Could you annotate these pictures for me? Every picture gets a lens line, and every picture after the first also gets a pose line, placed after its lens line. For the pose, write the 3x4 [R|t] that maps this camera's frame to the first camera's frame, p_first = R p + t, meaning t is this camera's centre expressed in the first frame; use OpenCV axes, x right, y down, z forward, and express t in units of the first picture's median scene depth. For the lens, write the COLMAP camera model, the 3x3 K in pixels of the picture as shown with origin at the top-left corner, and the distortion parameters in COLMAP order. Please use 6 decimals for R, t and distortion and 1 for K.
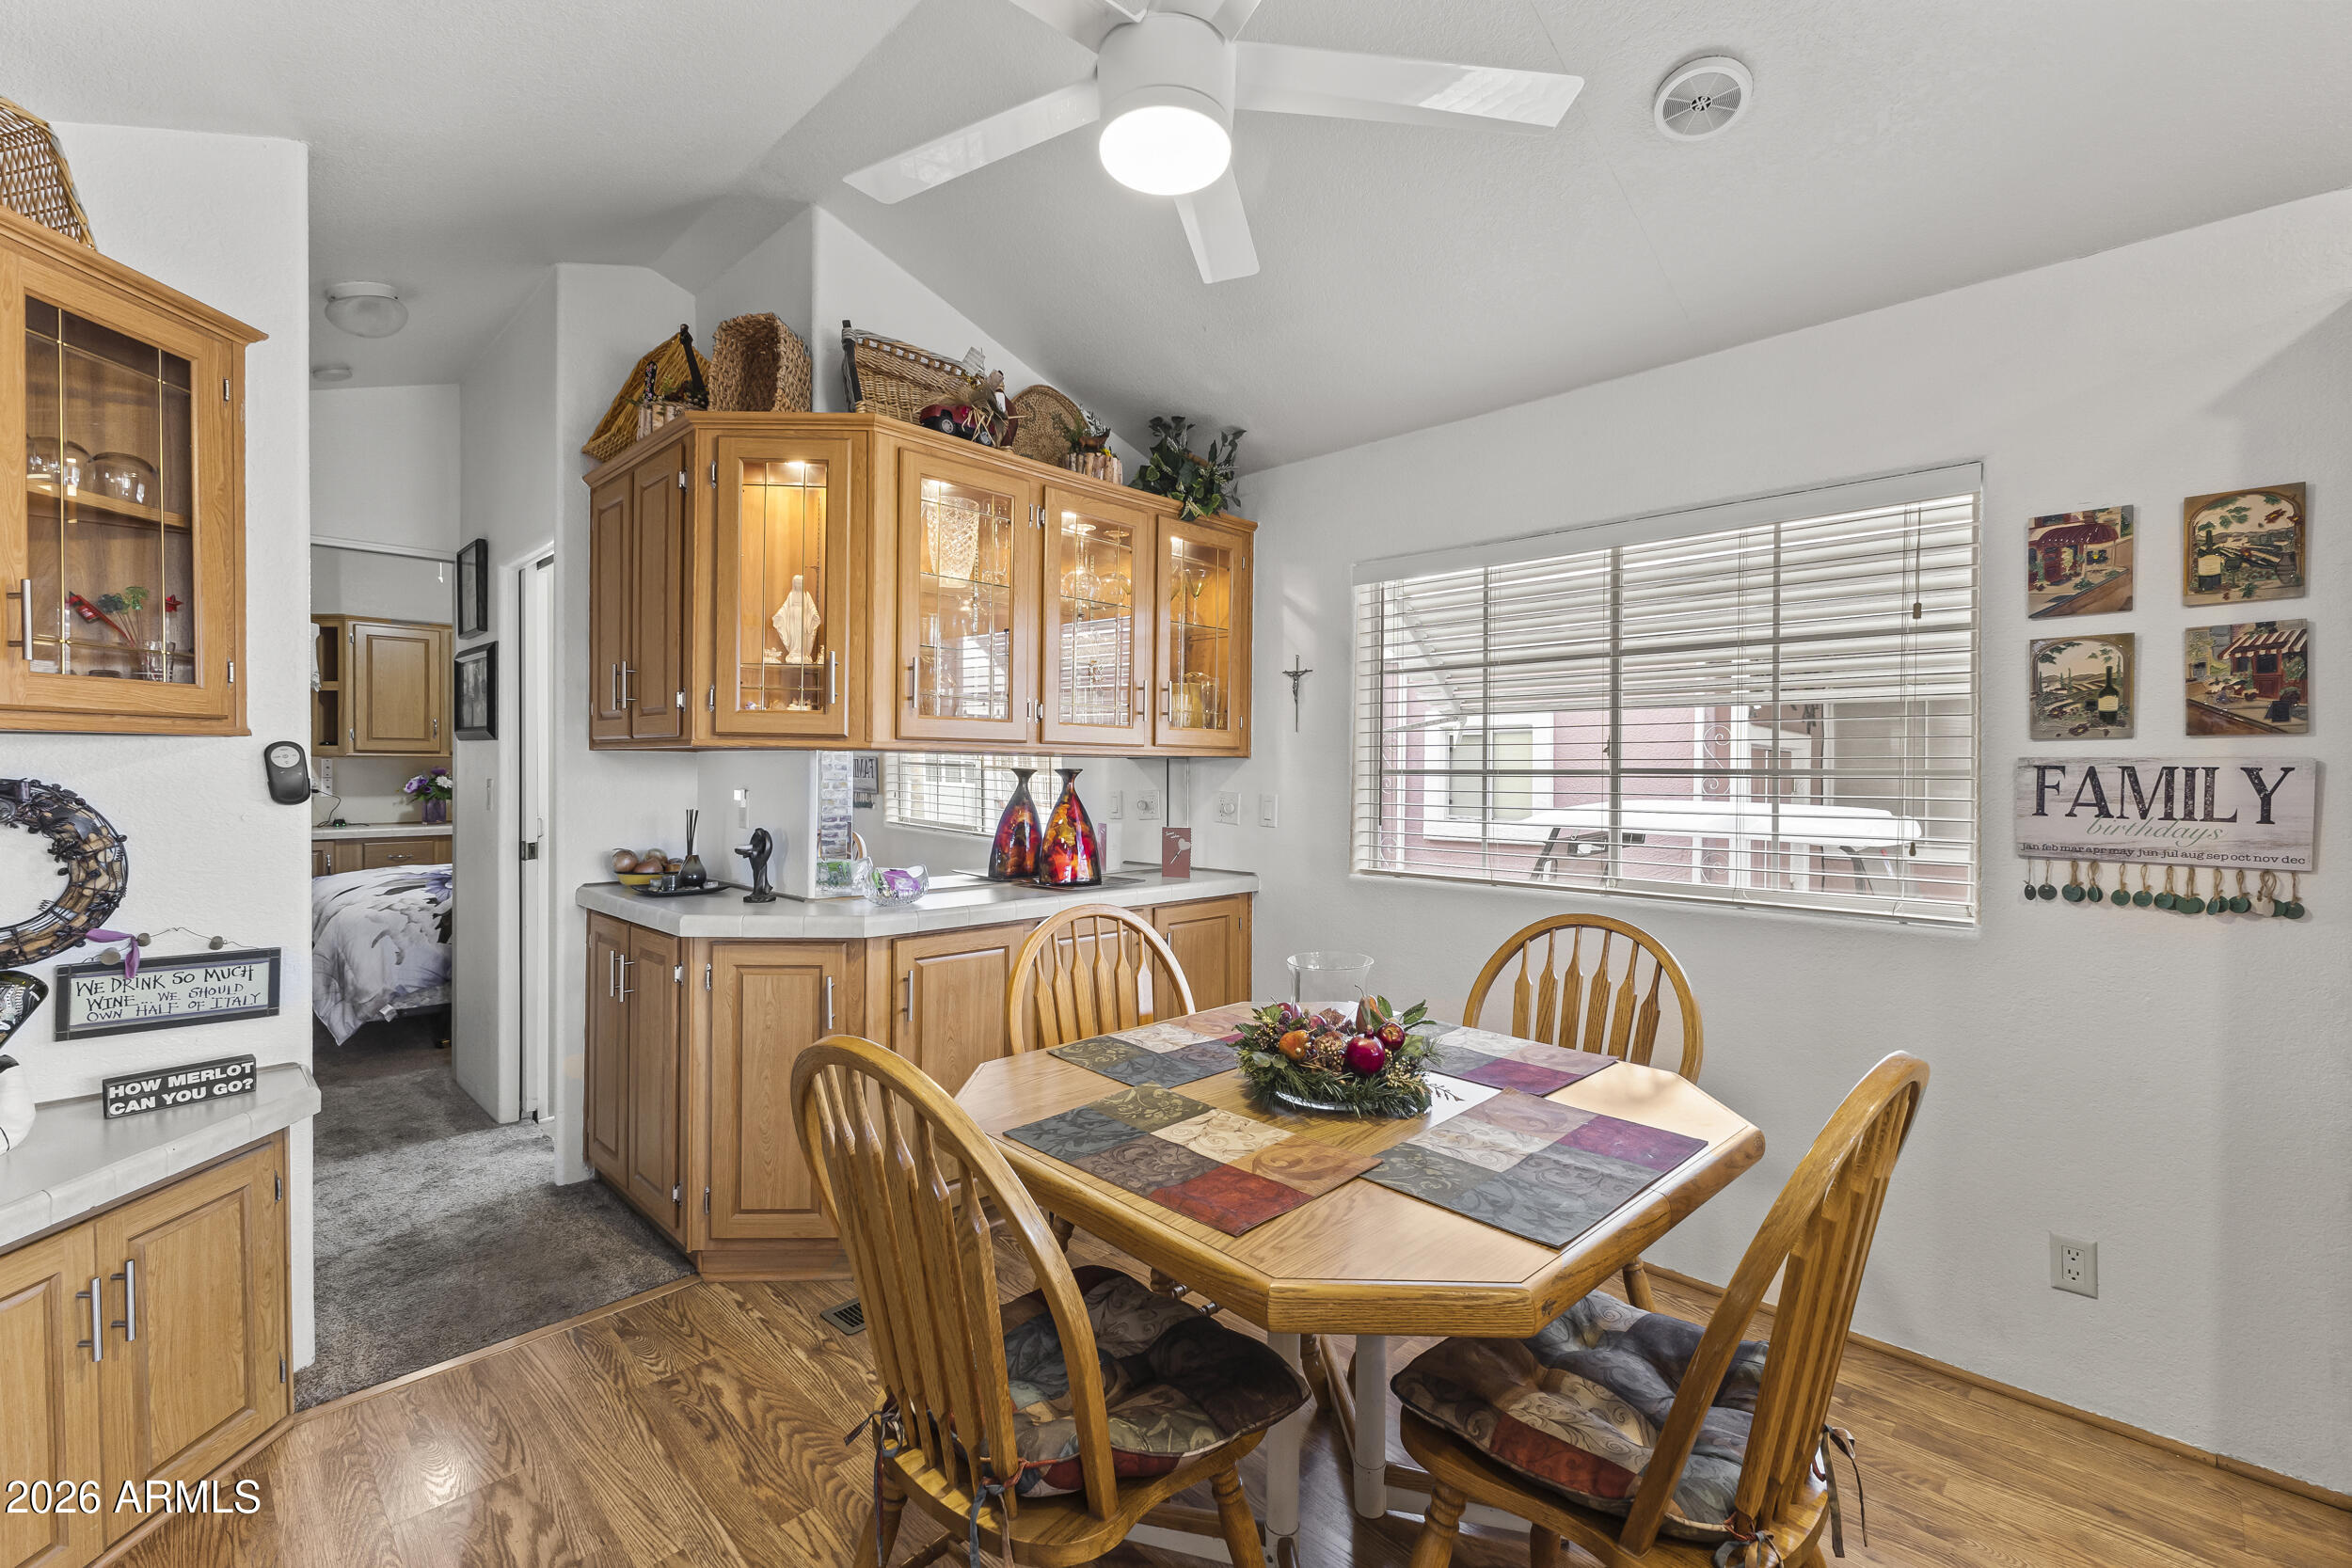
lens RADIAL K [[1036.0, 0, 1178.6], [0, 1036.0, 774.7], [0, 0, 1]] dist [0.012021, -0.003384]
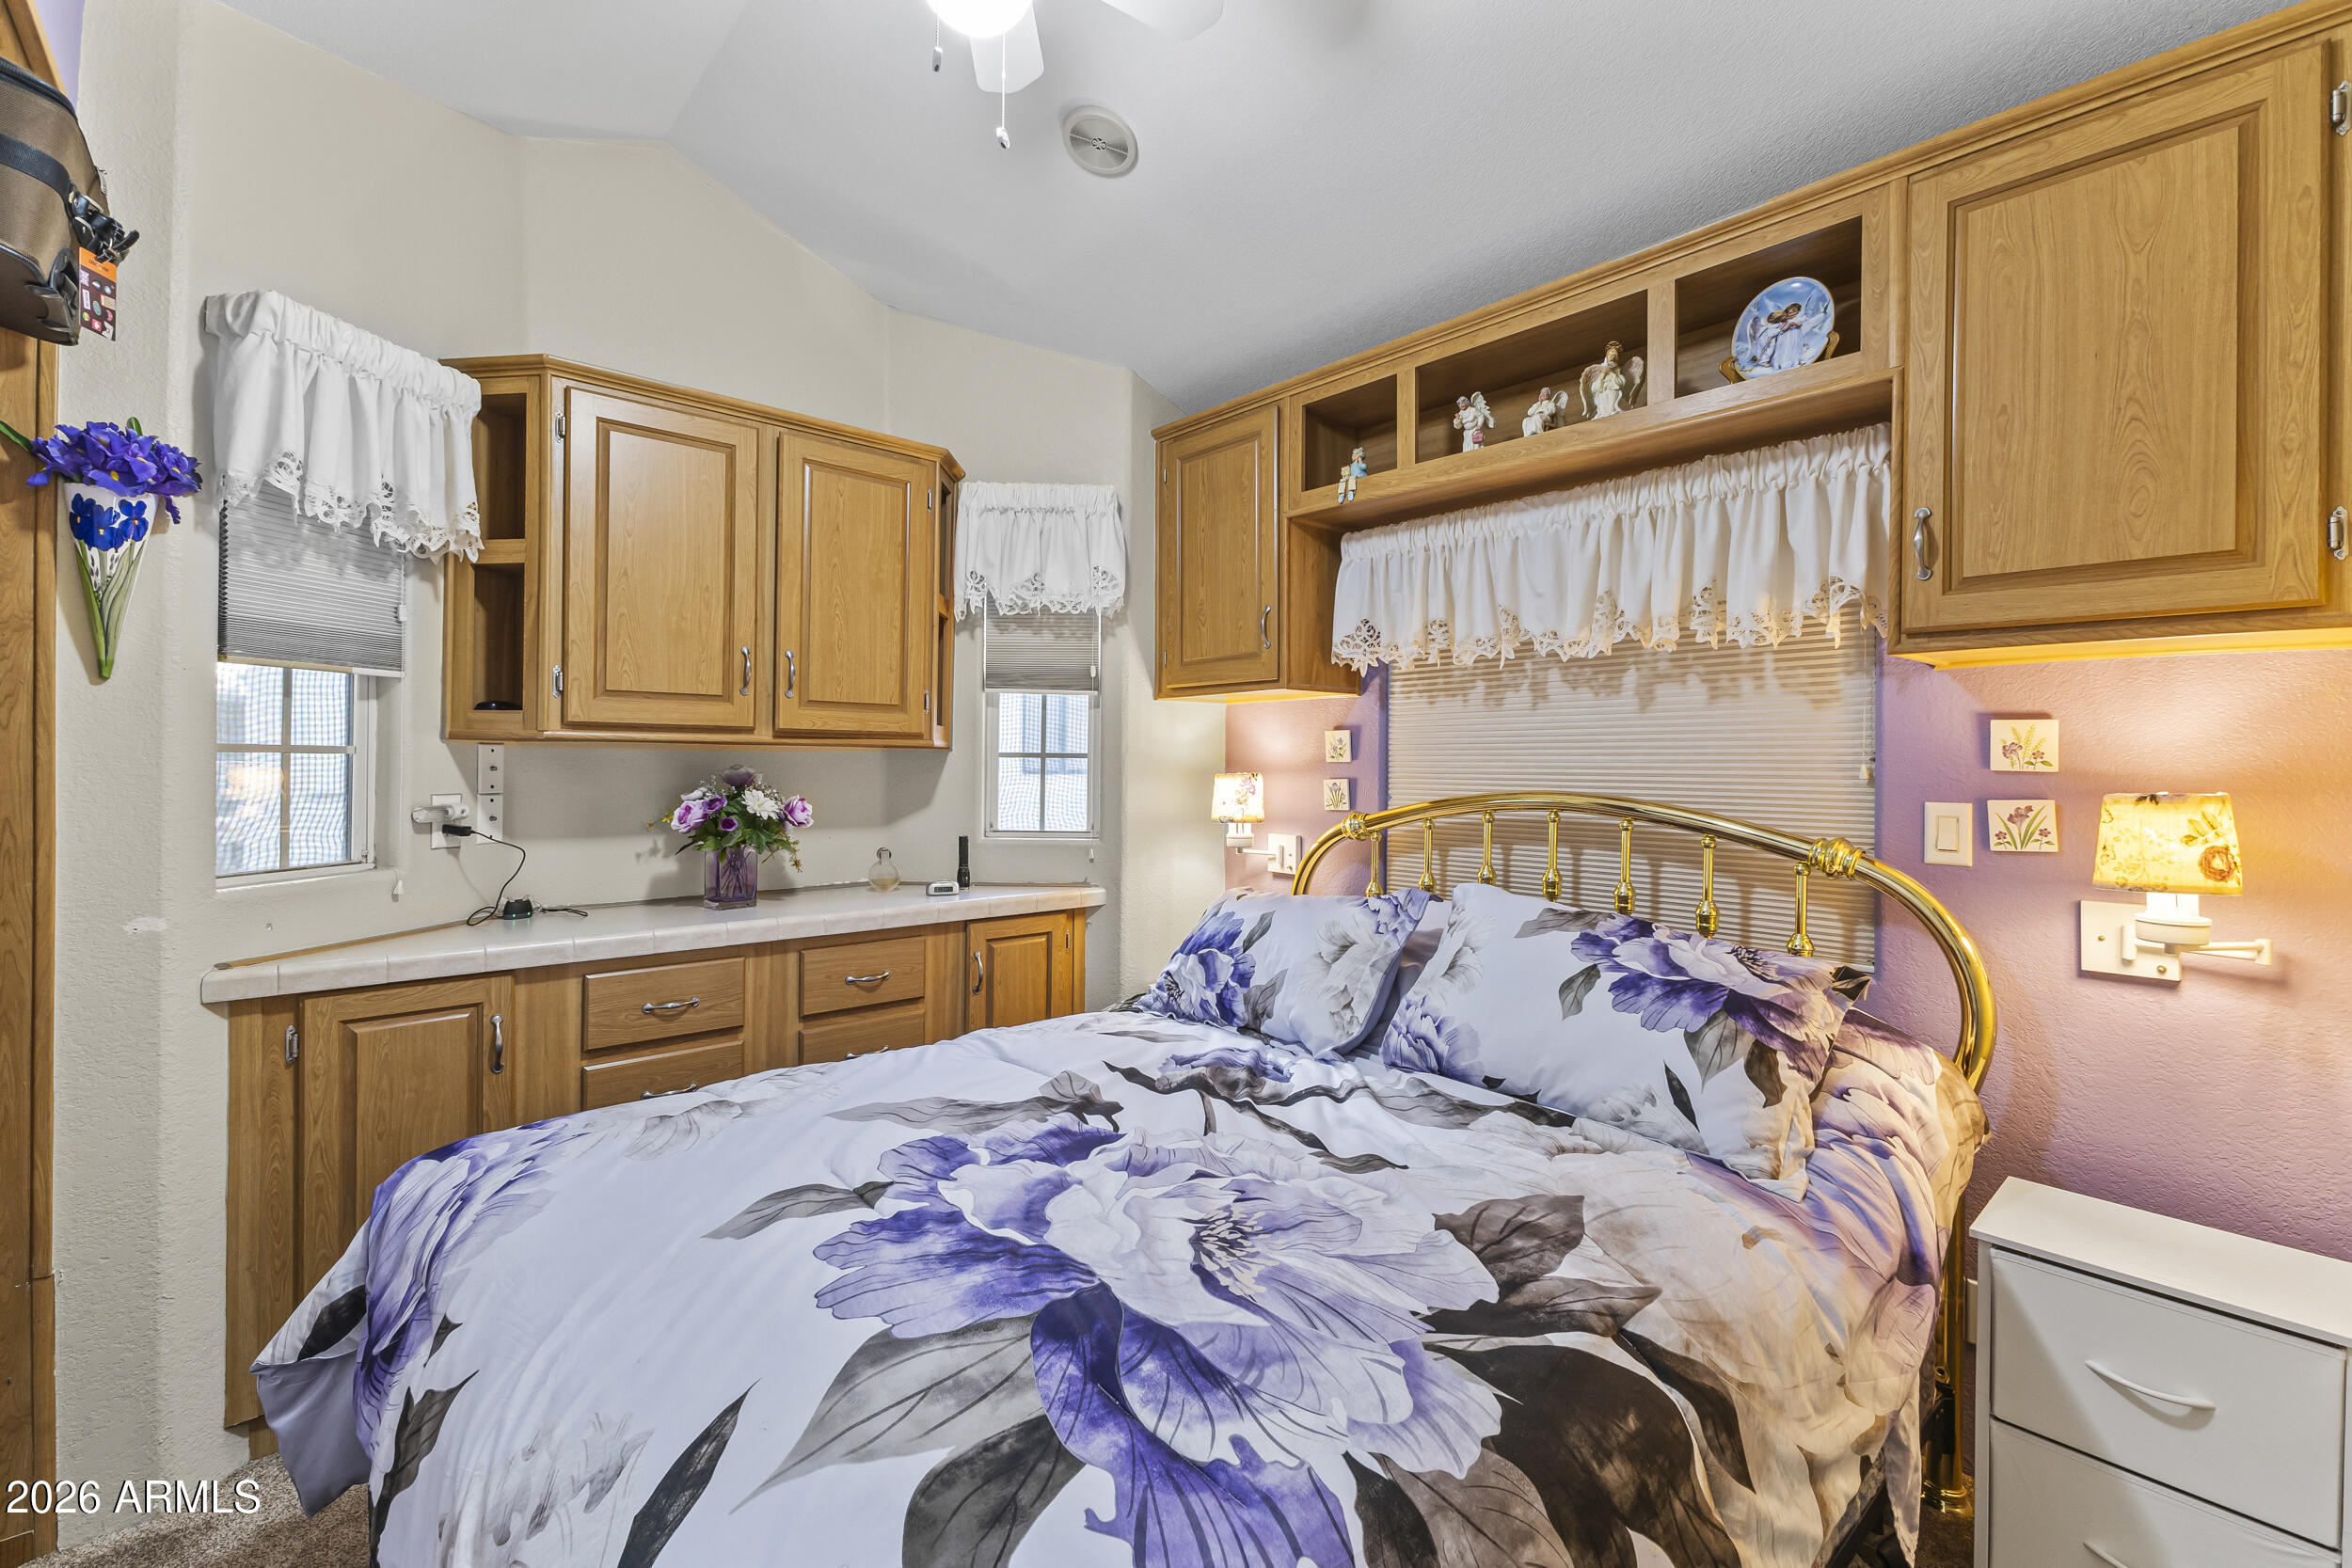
lens RADIAL K [[1036.0, 0, 1189.0], [0, 1036.0, 756.7], [0, 0, 1]] dist [0.012021, -0.003384]
pose [[0.997808, 0.000473, -0.066178, -0.528467], [-0.001548, 0.999868, -0.016197, -0.005447], [0.066161, 0.016264, 0.997676, 0.626483]]
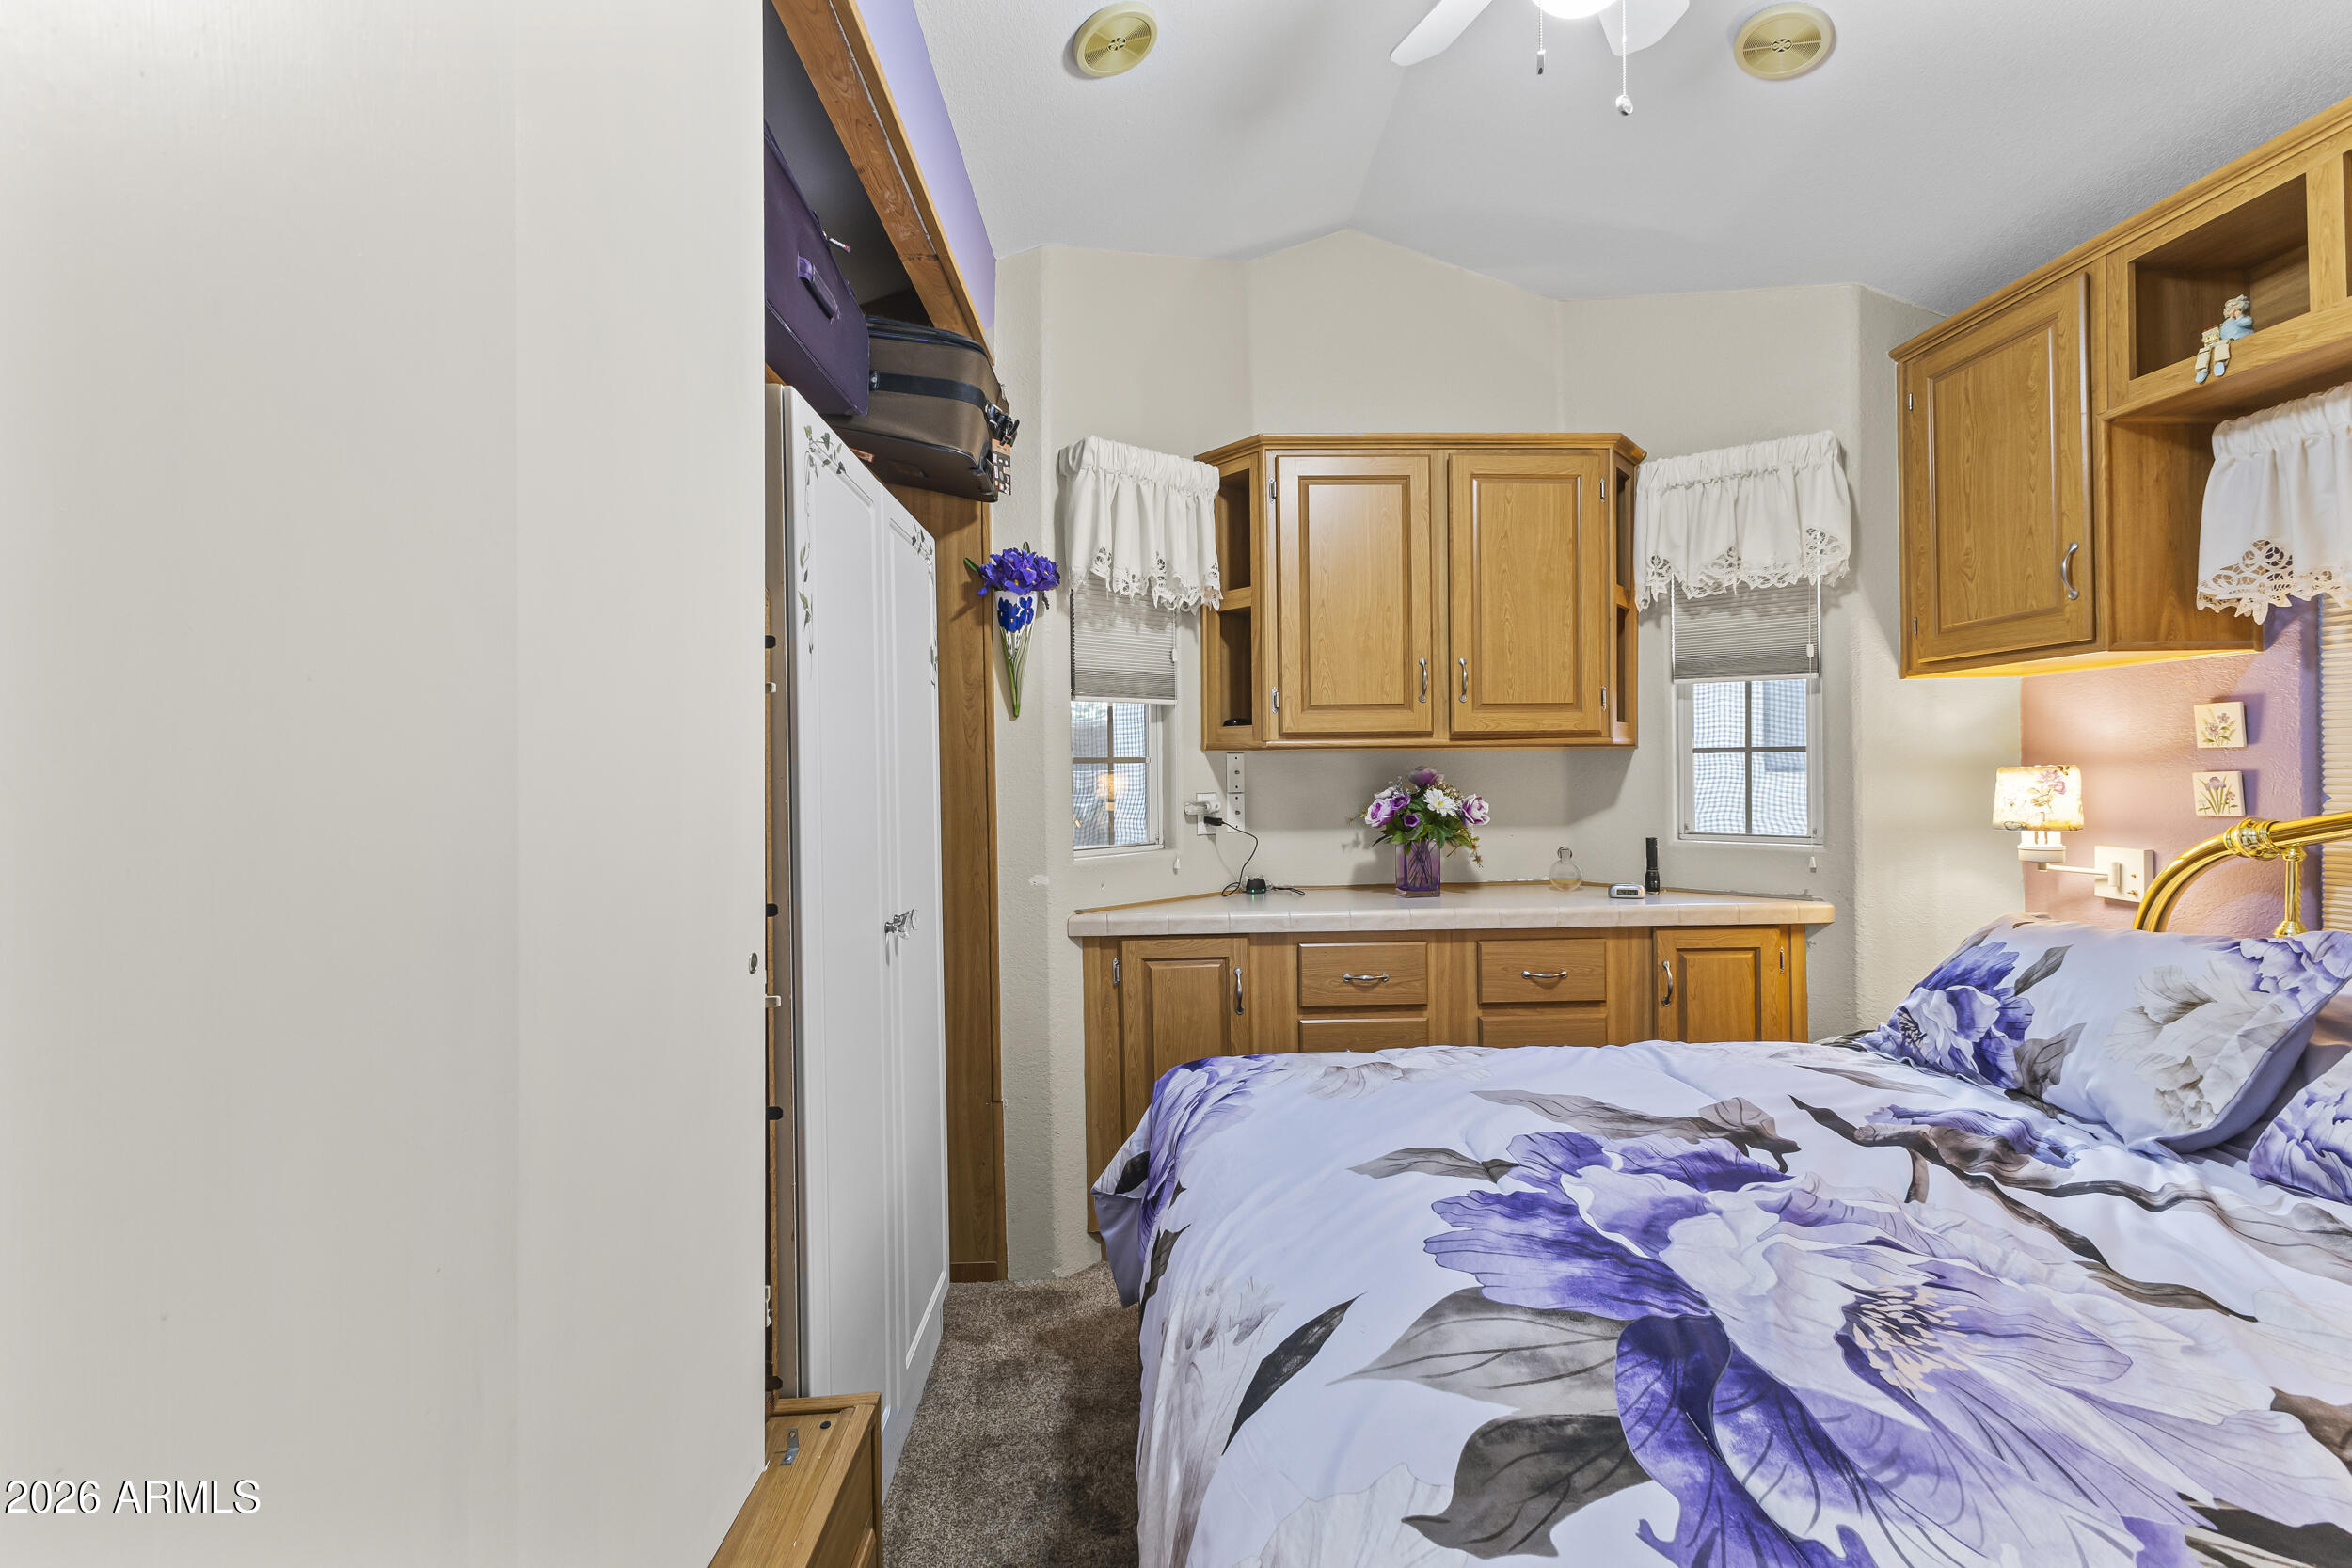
lens RADIAL K [[1036.0, 0, 1168.1], [0, 1036.0, 771.2], [0, 0, 1]] dist [0.012021, -0.003384]
pose [[0.719092, -0.012342, -0.694805, -0.499079], [0.011152, 0.999918, -0.006220, -0.004855], [0.694825, -0.003276, 0.719171, 0.625088]]
